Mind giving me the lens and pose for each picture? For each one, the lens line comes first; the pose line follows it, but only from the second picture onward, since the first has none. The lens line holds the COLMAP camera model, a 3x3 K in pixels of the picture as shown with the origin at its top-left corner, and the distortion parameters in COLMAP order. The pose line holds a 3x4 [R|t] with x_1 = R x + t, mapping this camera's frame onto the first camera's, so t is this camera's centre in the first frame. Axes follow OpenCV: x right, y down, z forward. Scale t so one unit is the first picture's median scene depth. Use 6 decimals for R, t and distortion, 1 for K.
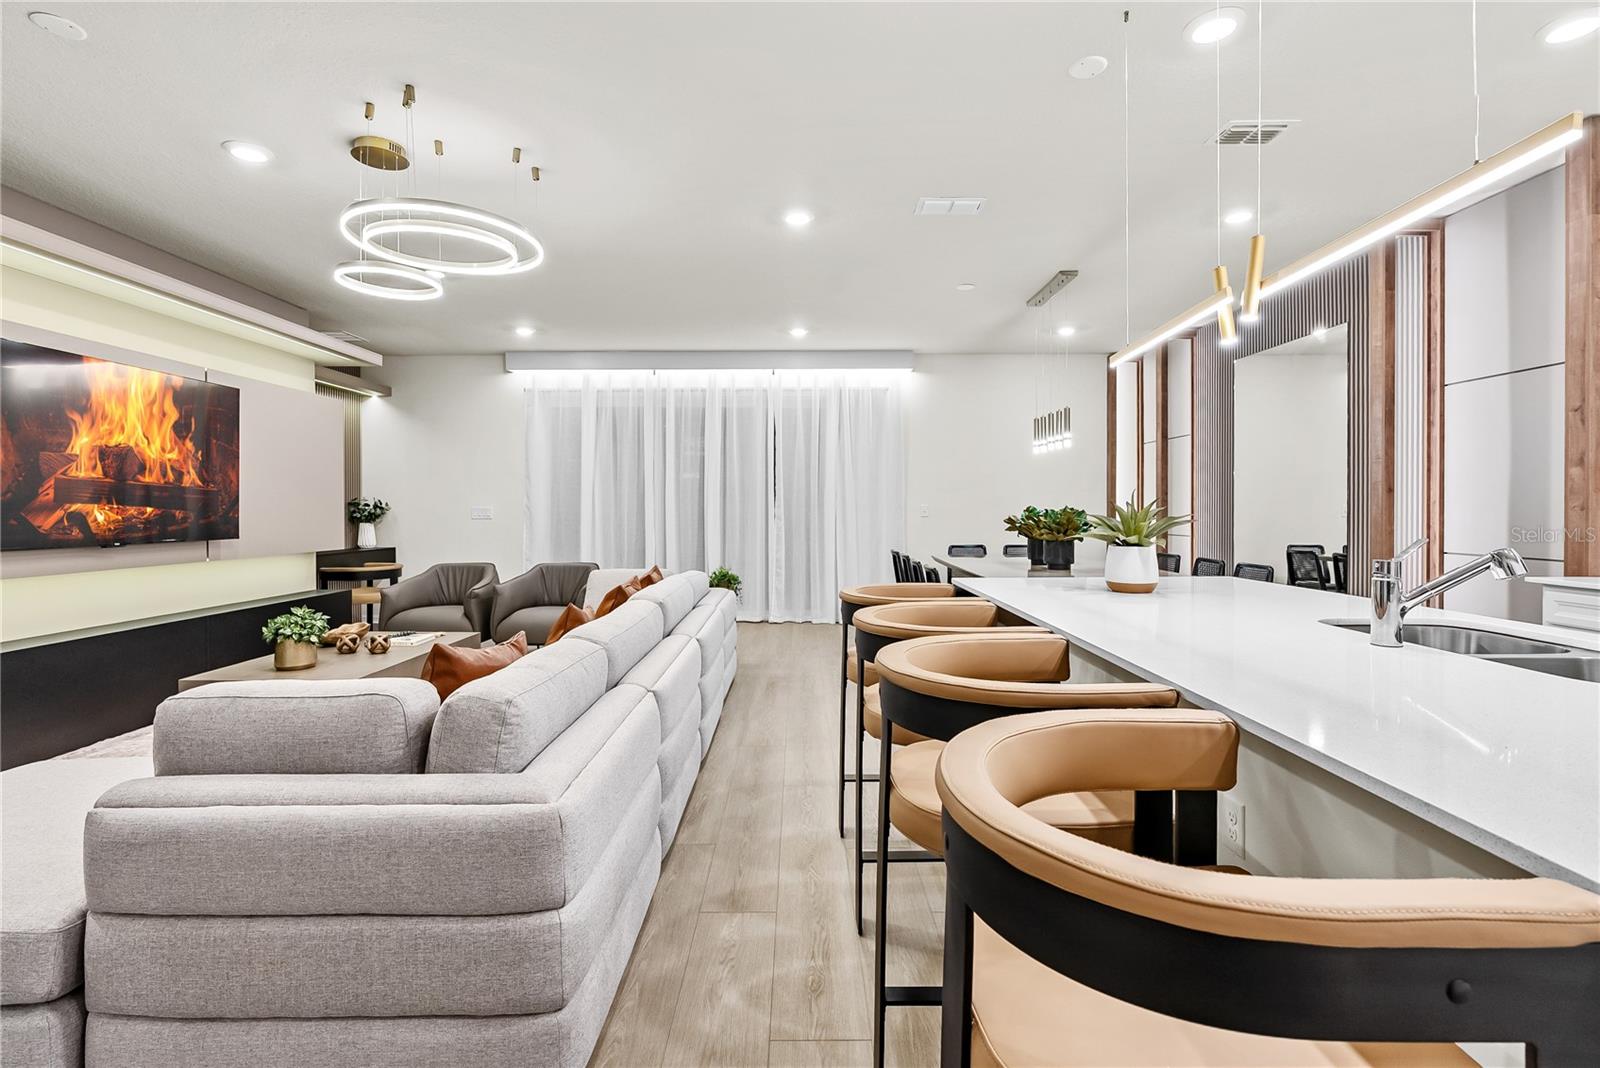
lens RADIAL K [[732.2, 0, 798.7], [0, 732.2, 511.1], [0, 0, 1]] dist [-0.005389, -0.000150]
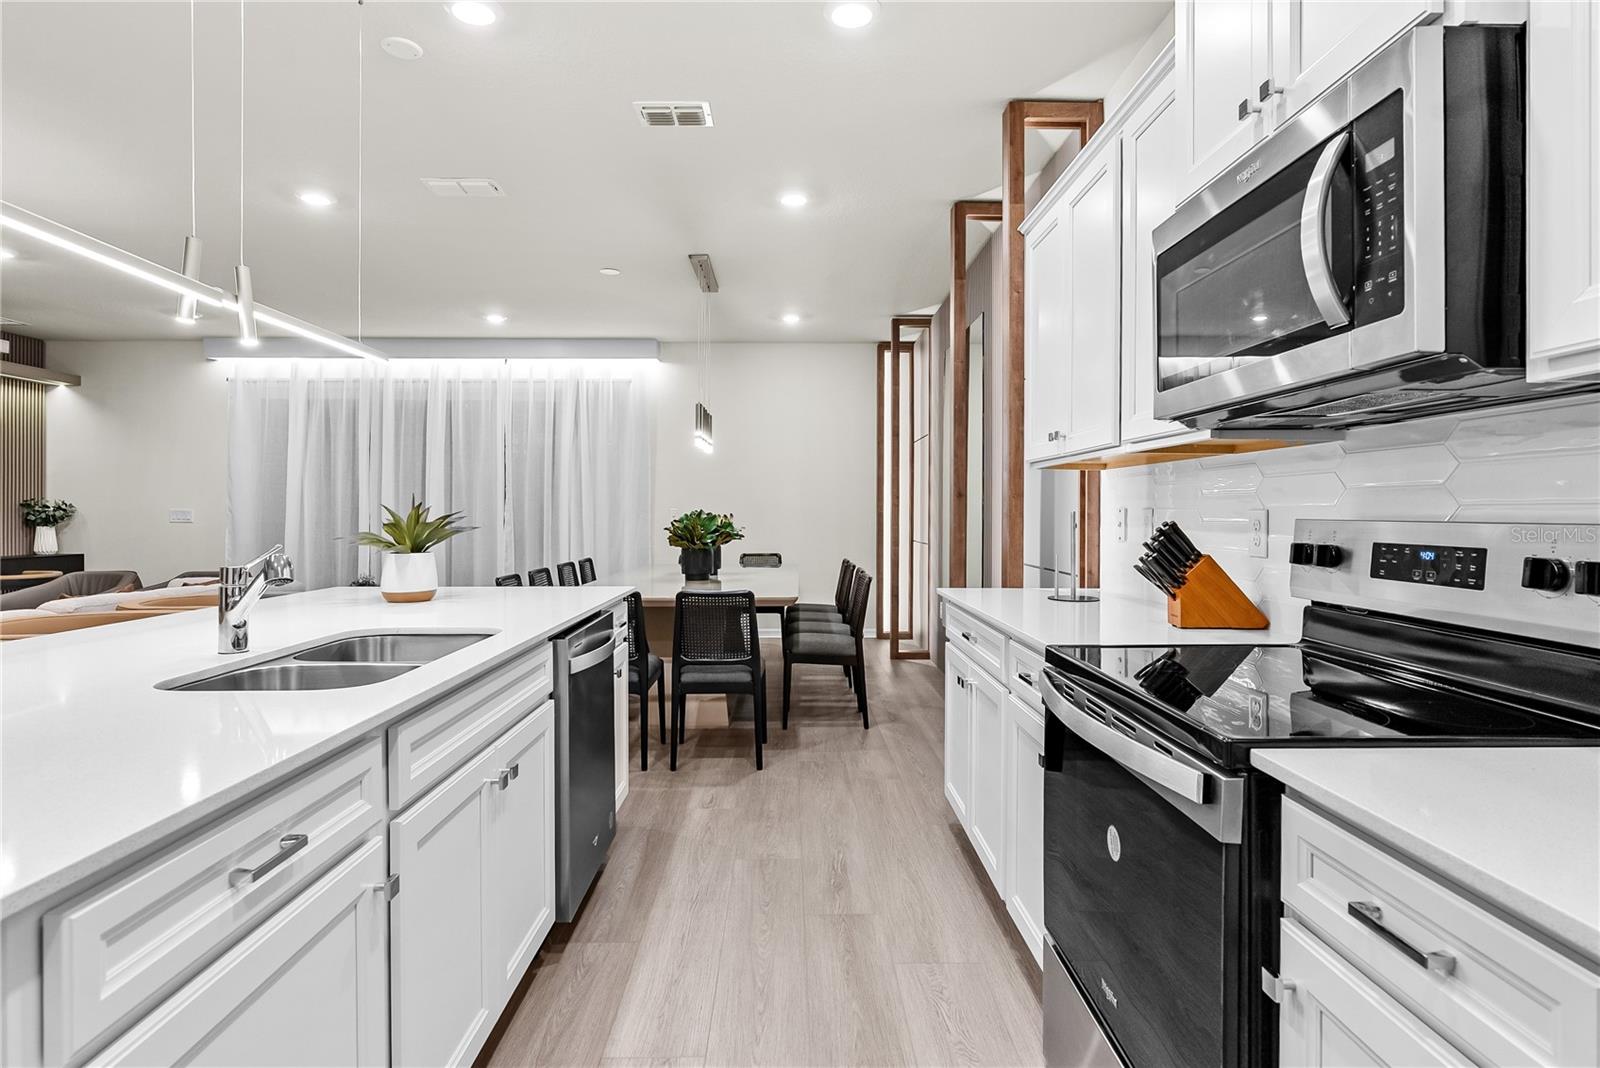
lens RADIAL K [[827.5, 0, 796.9], [0, 827.5, 509.5], [0, 0, 1]] dist [-0.004016, -0.000264]
pose [[0.999947, 0.004104, 0.009391, 0.525441], [-0.004035, 0.999965, -0.007281, -0.001503], [-0.009420, 0.007243, 0.999929, -0.041980]]
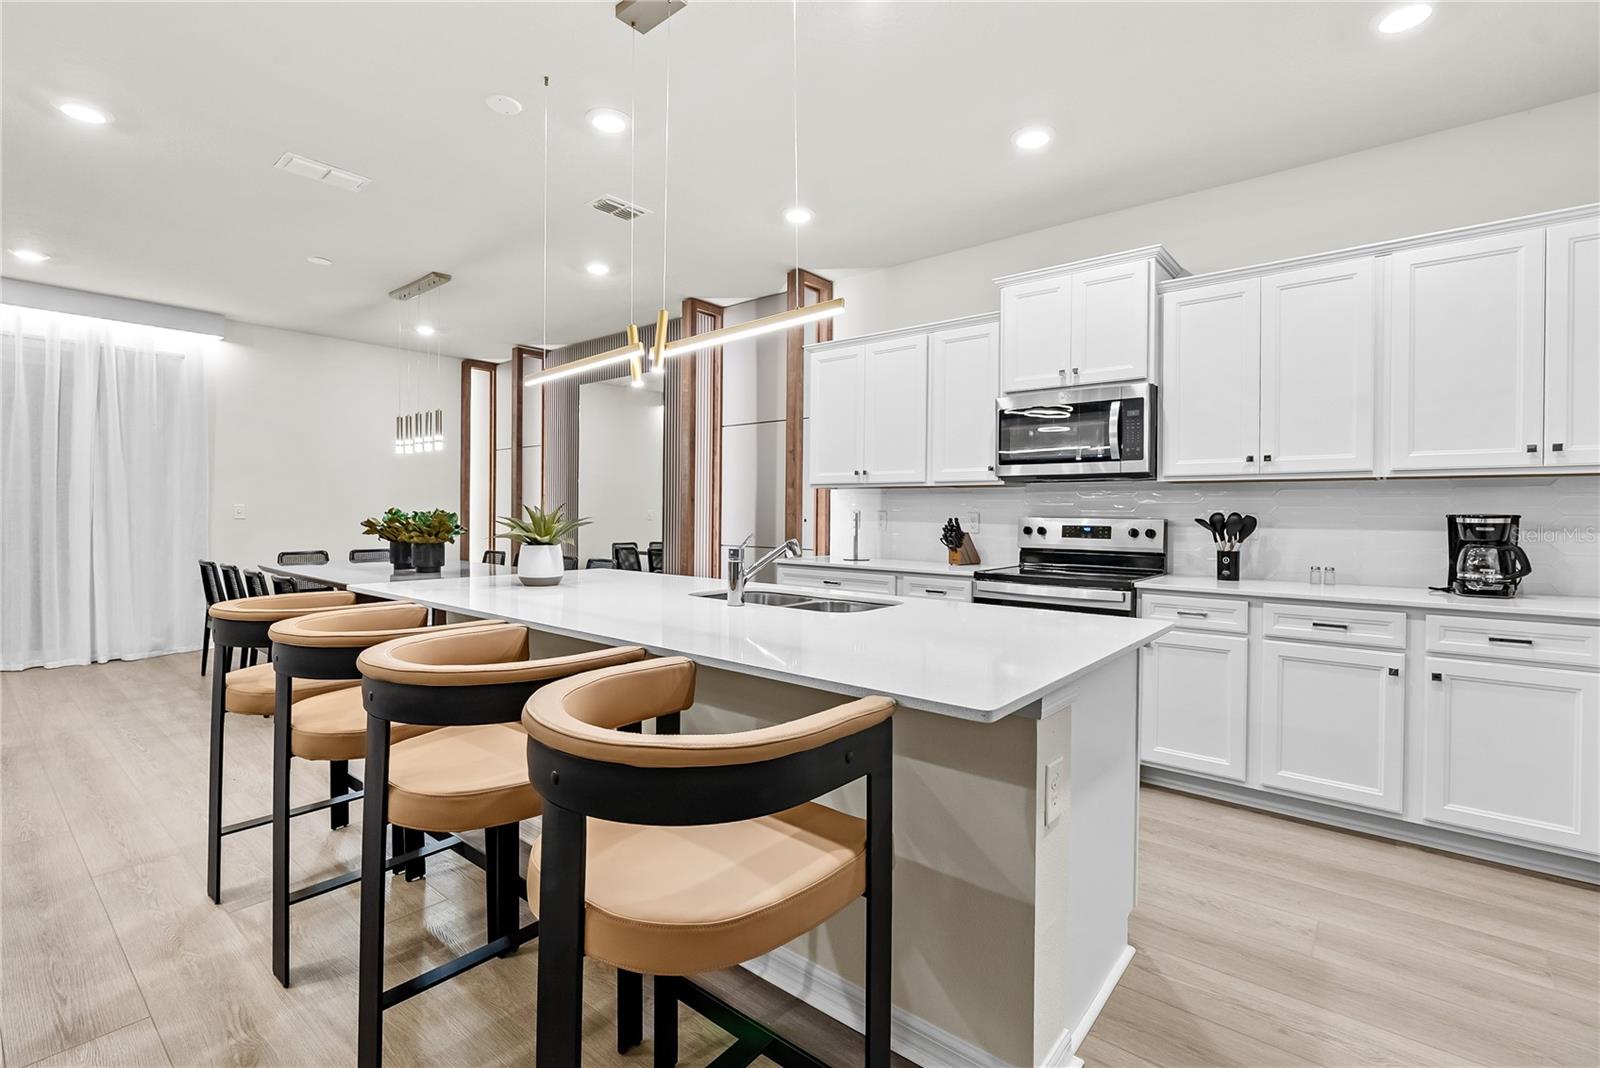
lens RADIAL K [[730.0, 0, 799.4], [0, 730.0, 519.3], [0, 0, 1]] dist [-0.001018, 0.000329]
pose [[0.642499, 0.001420, 0.766285, -0.088479], [-0.007239, 0.999965, 0.004217, 0.000070], [-0.766252, -0.008256, 0.642487, -0.021511]]
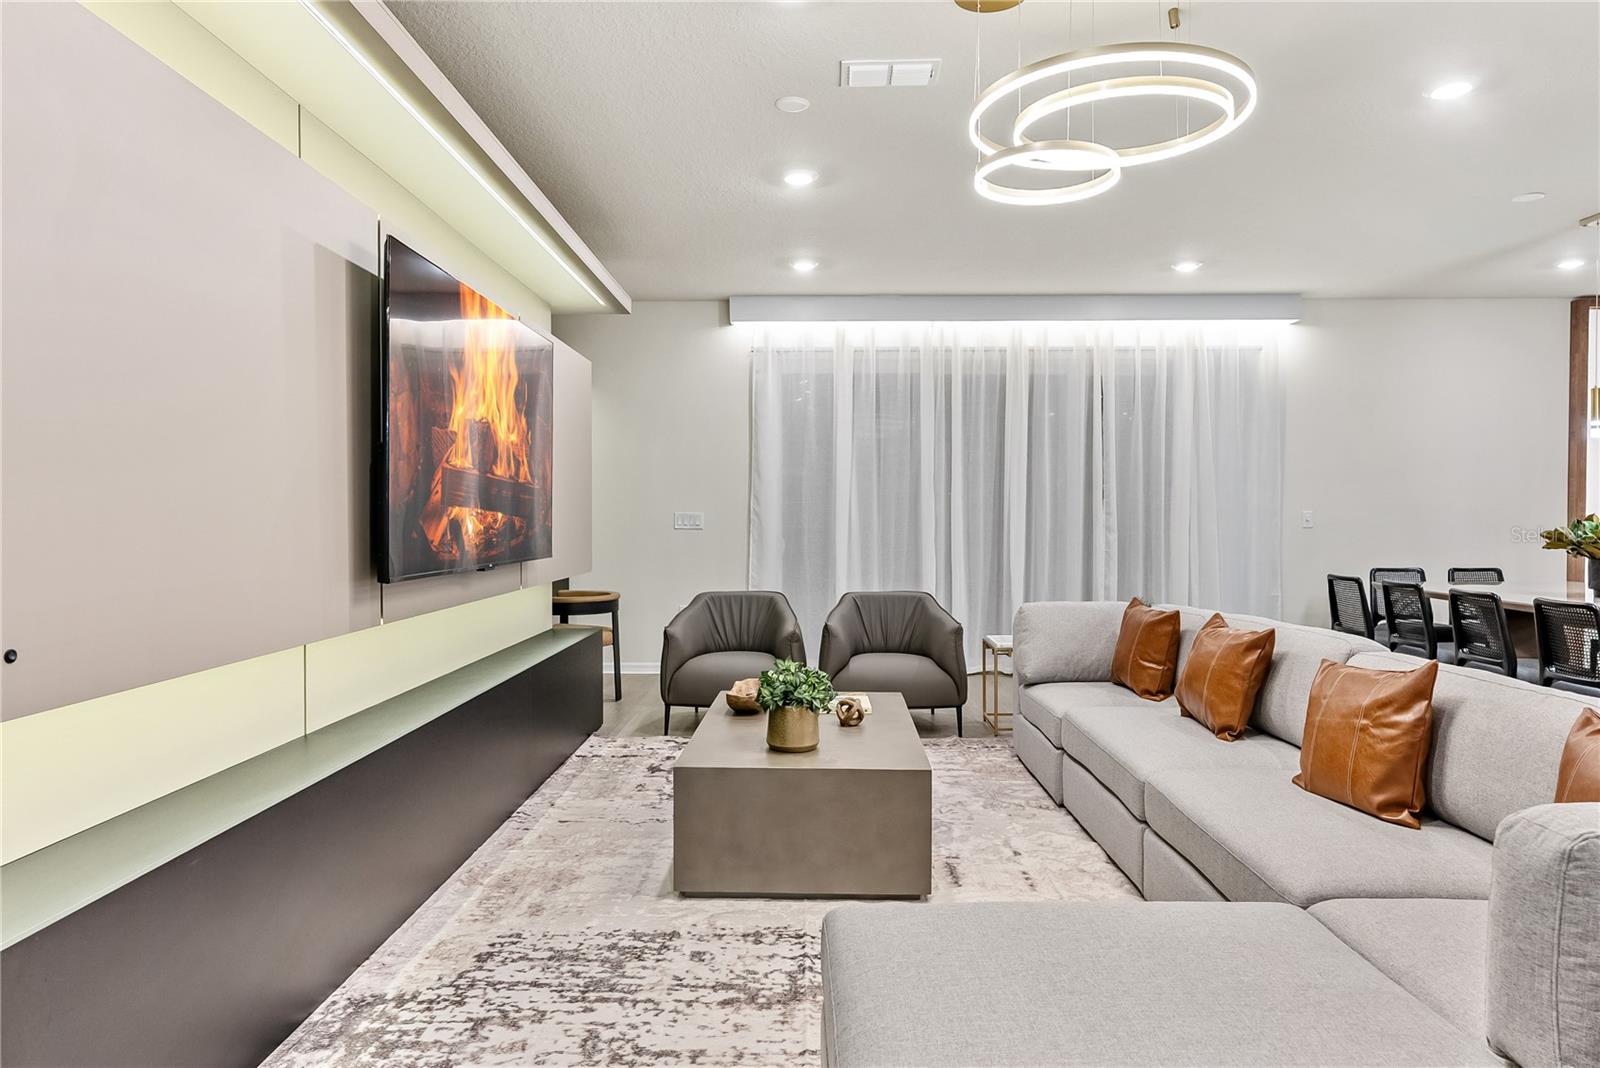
lens RADIAL K [[949.0, 0, 800.0], [0, 949.0, 534.0], [0, 0, 1]] dist [-0.015457, 0.000215]
pose [[0.999706, 0.002905, -0.024077, -0.501629], [-0.002516, 0.999866, 0.016185, 0.000043], [0.024120, -0.016120, 0.999579, 0.111122]]
